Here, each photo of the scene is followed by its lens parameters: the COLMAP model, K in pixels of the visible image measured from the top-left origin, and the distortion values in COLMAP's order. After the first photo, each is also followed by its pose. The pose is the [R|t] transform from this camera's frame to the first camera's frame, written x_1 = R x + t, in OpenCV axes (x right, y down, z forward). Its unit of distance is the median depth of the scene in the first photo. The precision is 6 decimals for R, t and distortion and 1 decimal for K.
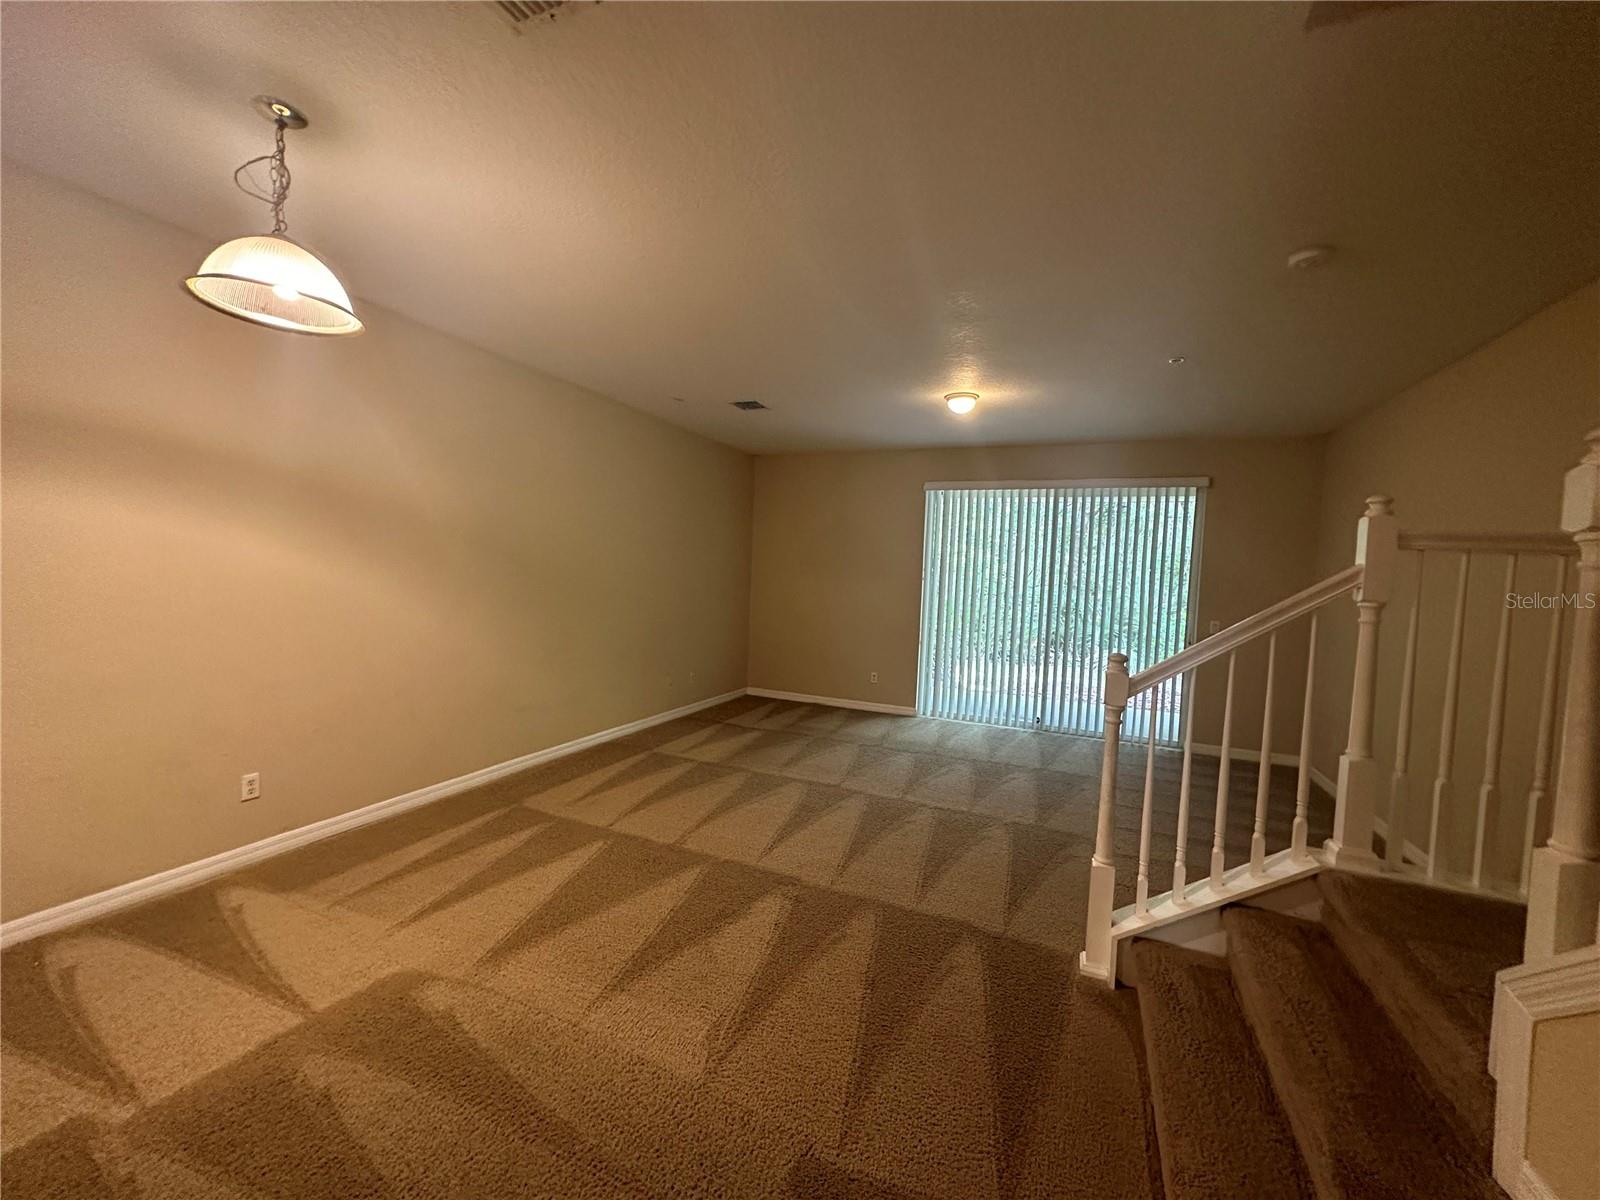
lens RADIAL K [[637.8, 0, 800.9], [0, 637.8, 602.0], [0, 0, 1]] dist [-0.001655, 0.000552]
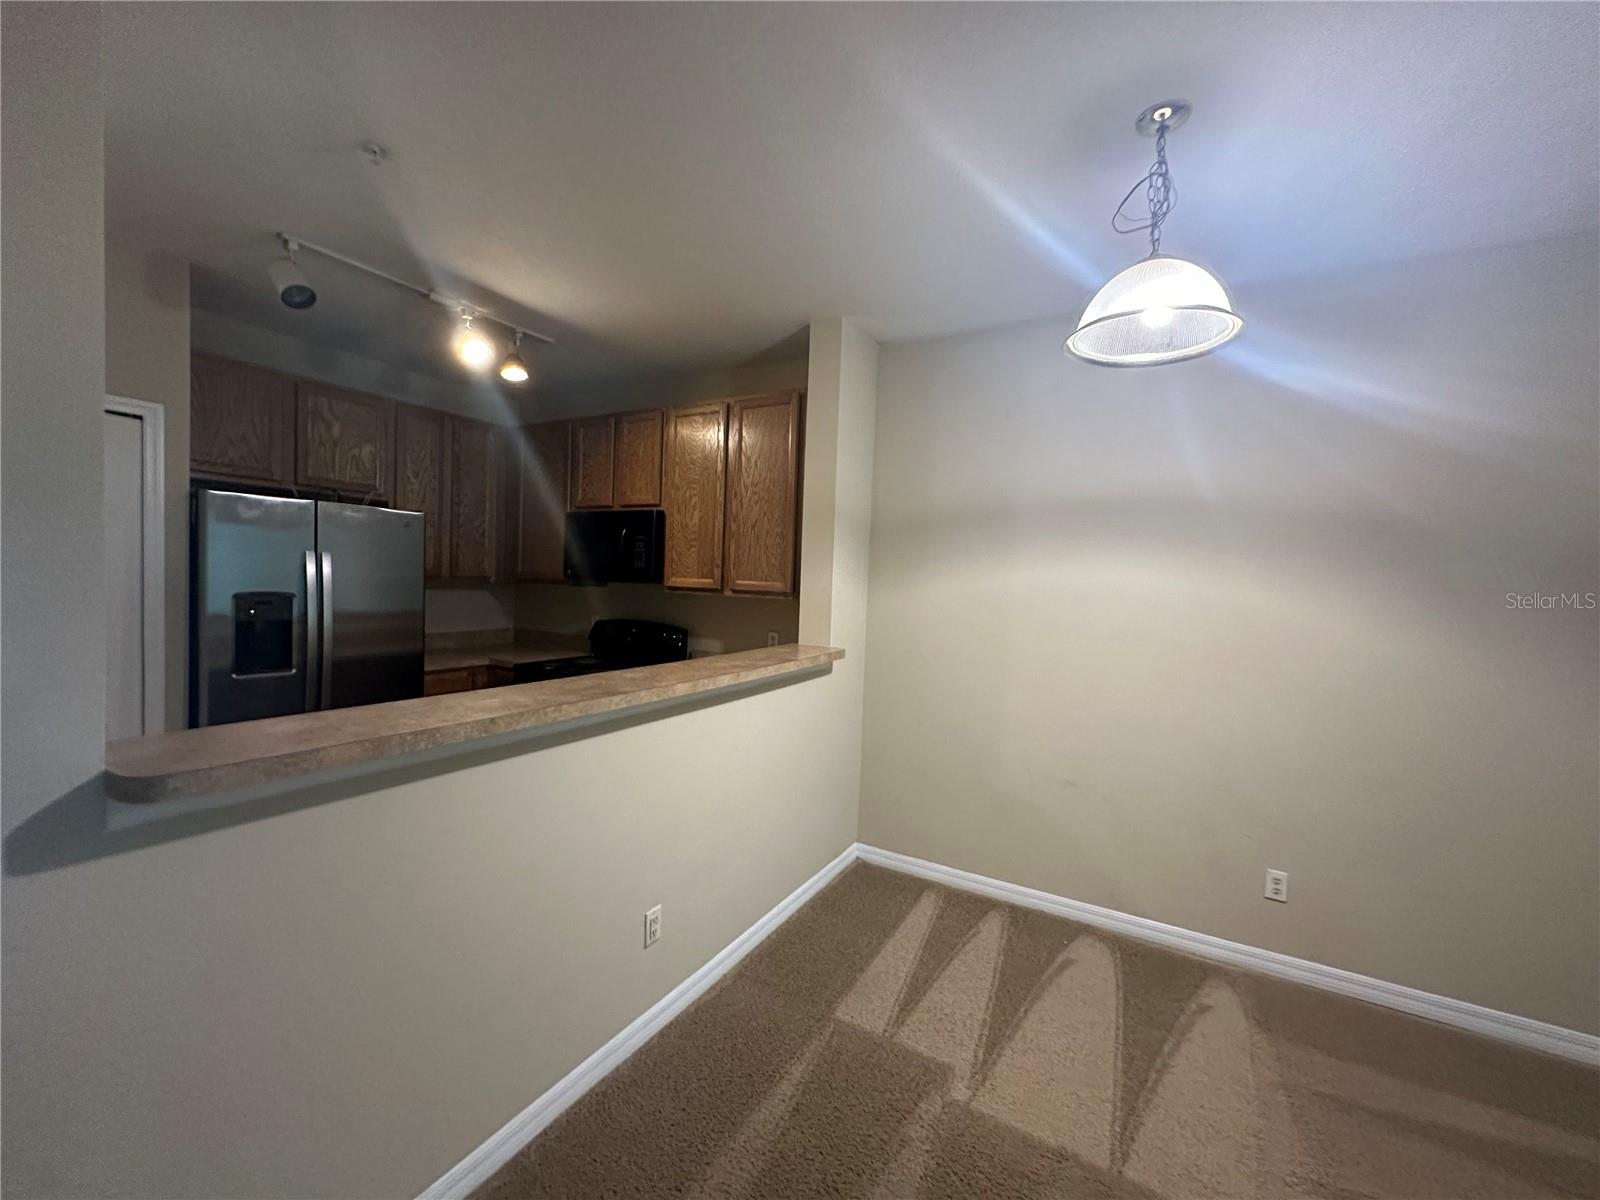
lens RADIAL K [[637.8, 0, 800.9], [0, 637.8, 602.0], [0, 0, 1]] dist [-0.001655, 0.000552]
pose [[-0.118103, -0.007643, -0.992972, 0.064675], [-0.090954, 0.995850, 0.003152, -0.032731], [0.988827, 0.090687, -0.118308, 0.376929]]
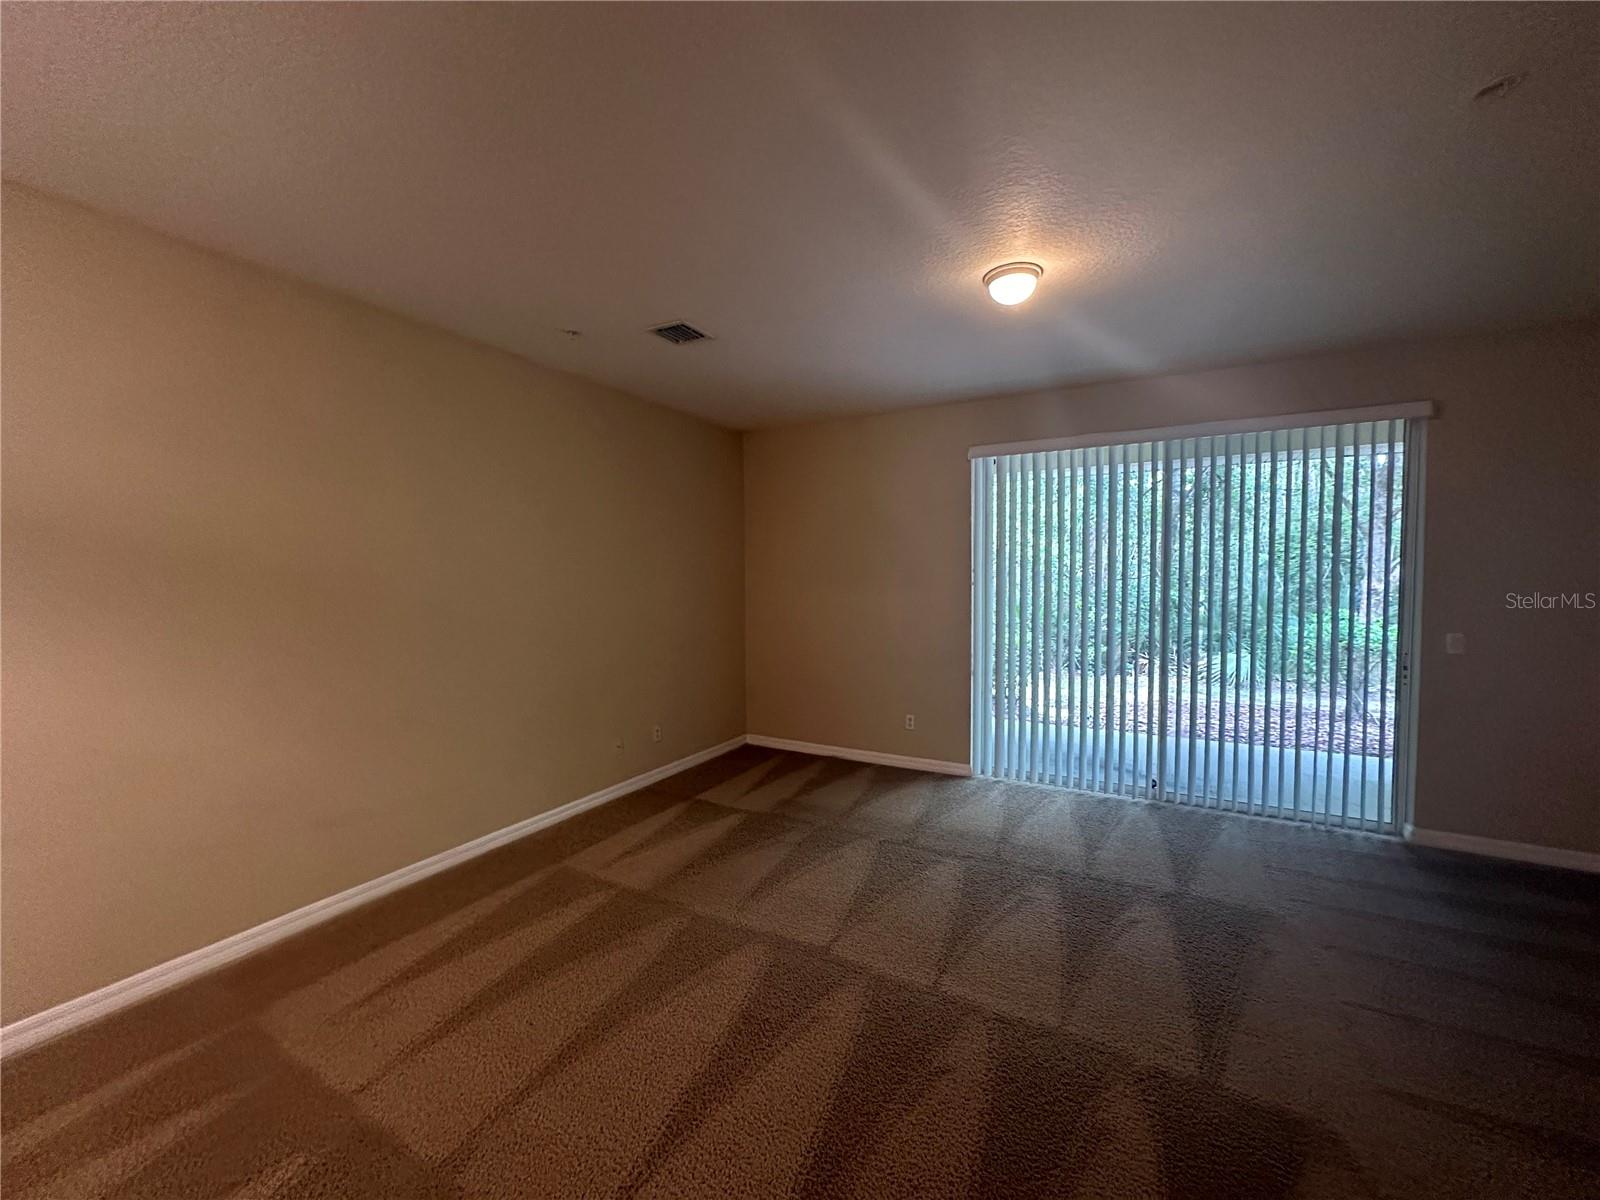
lens RADIAL K [[637.8, 0, 800.9], [0, 637.8, 602.0], [0, 0, 1]] dist [-0.001655, 0.000552]
pose [[0.994109, -0.043387, -0.099325, 0.141497], [0.042780, 0.999051, -0.008228, -0.035794], [0.099587, 0.003930, 0.995021, 0.546596]]
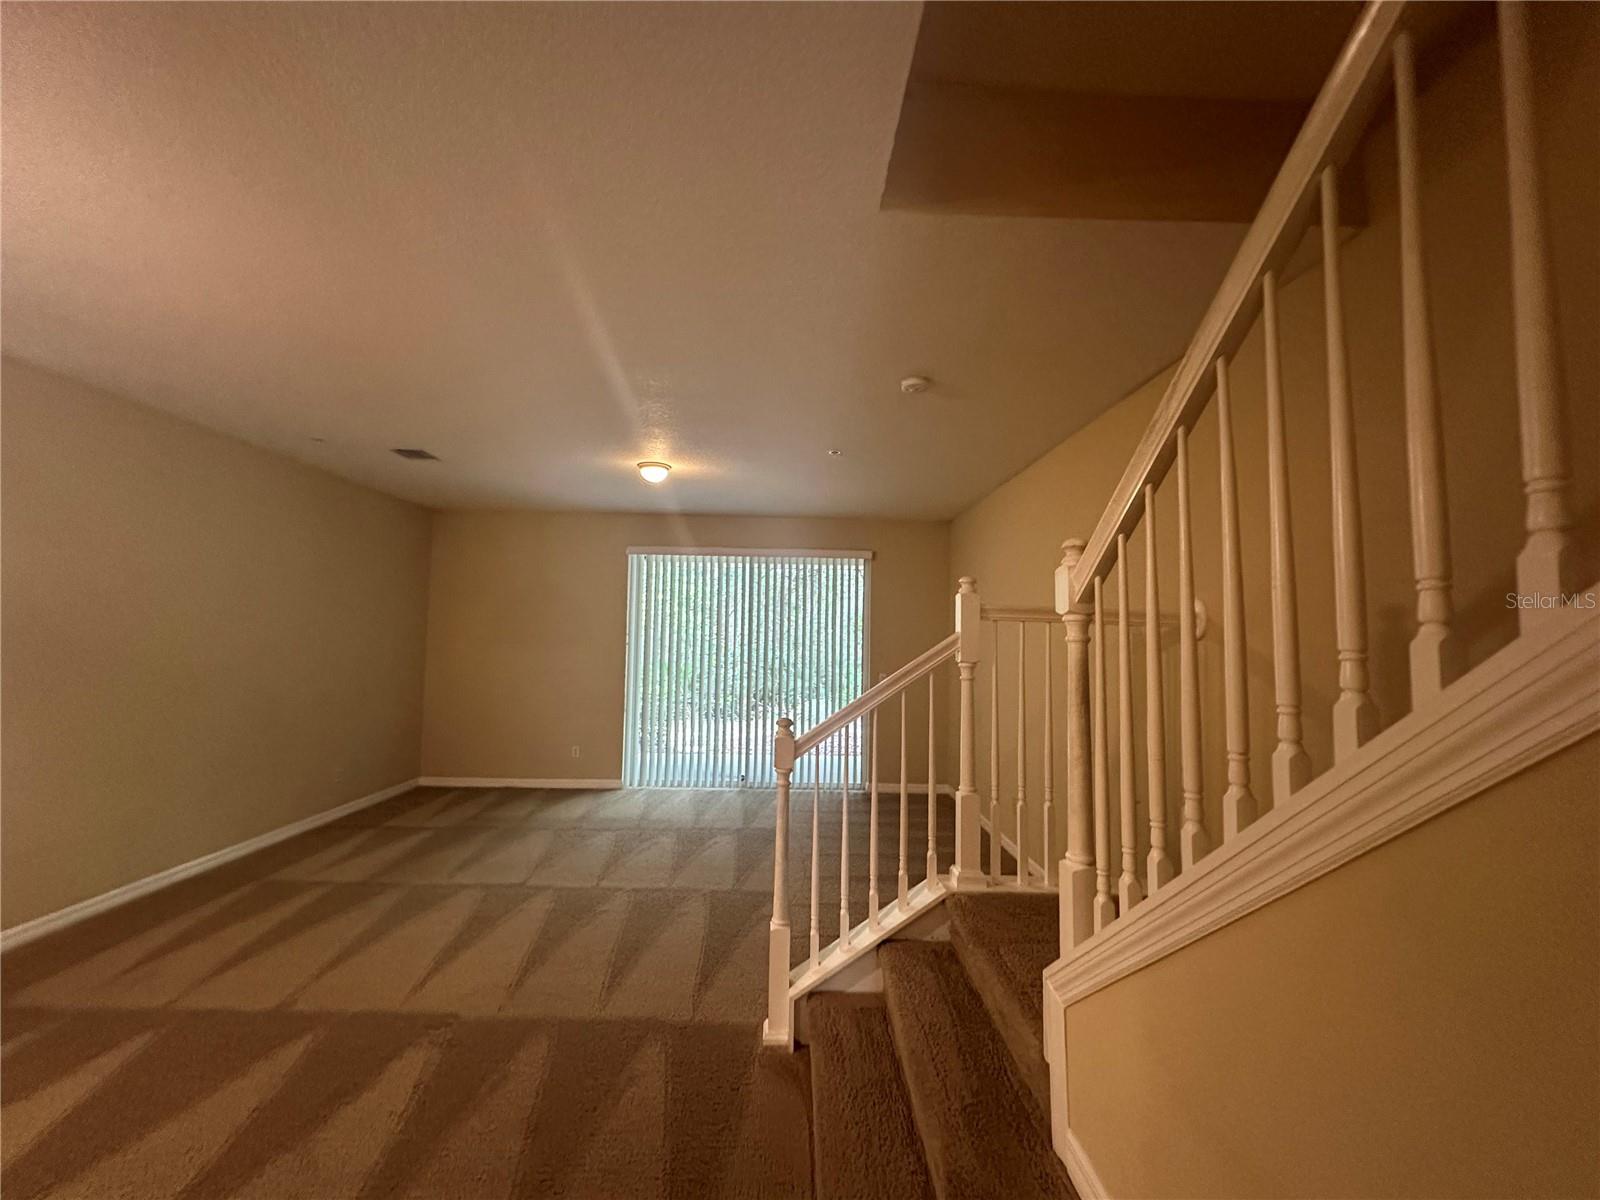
lens RADIAL K [[637.8, 0, 800.9], [0, 637.8, 602.0], [0, 0, 1]] dist [-0.001655, 0.000552]
pose [[0.909163, -0.002605, 0.416433, 0.055545], [0.040664, 0.995757, -0.082550, -0.016934], [-0.414451, 0.091985, 0.905411, 0.003992]]
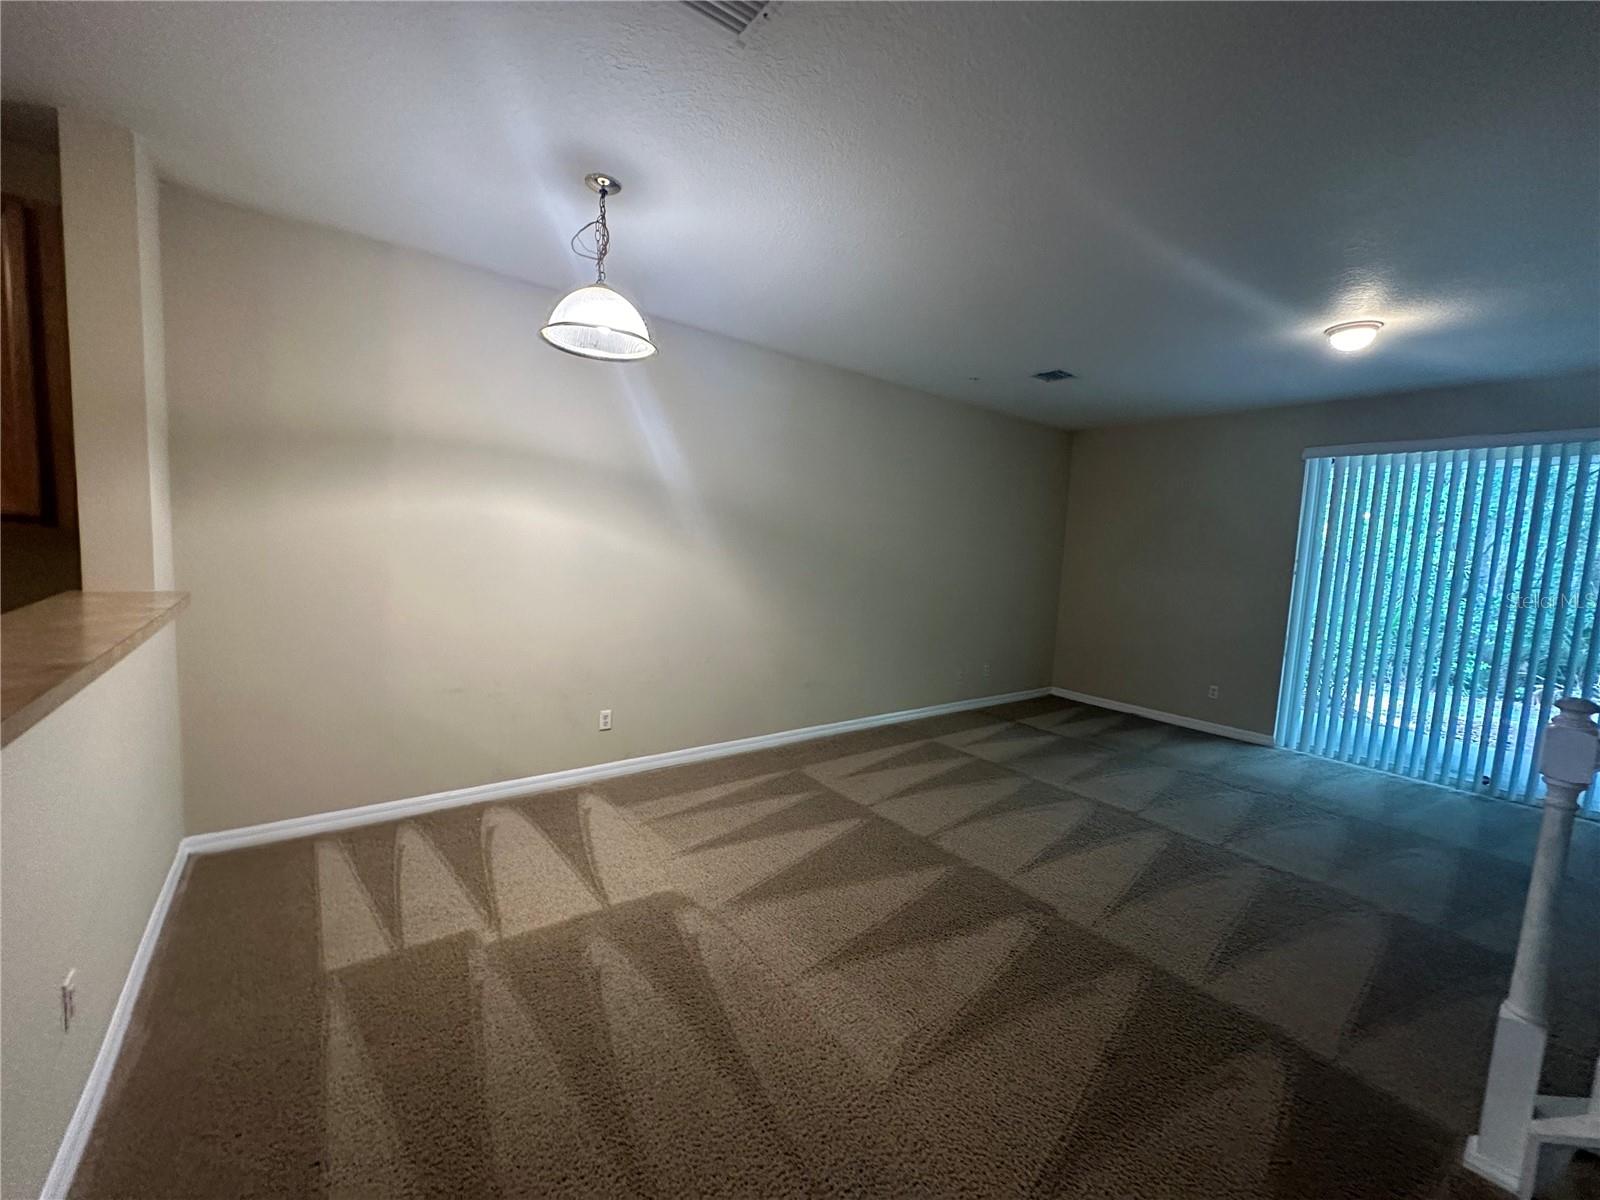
lens RADIAL K [[636.8, 0, 799.4], [0, 636.8, 602.7], [0, 0, 1]] dist [-0.002272, -0.000058]
pose [[0.871620, 0.048033, -0.487822, 0.090163], [-0.037775, 0.998810, 0.030852, -0.003357], [0.488724, -0.008463, 0.872398, 0.055306]]
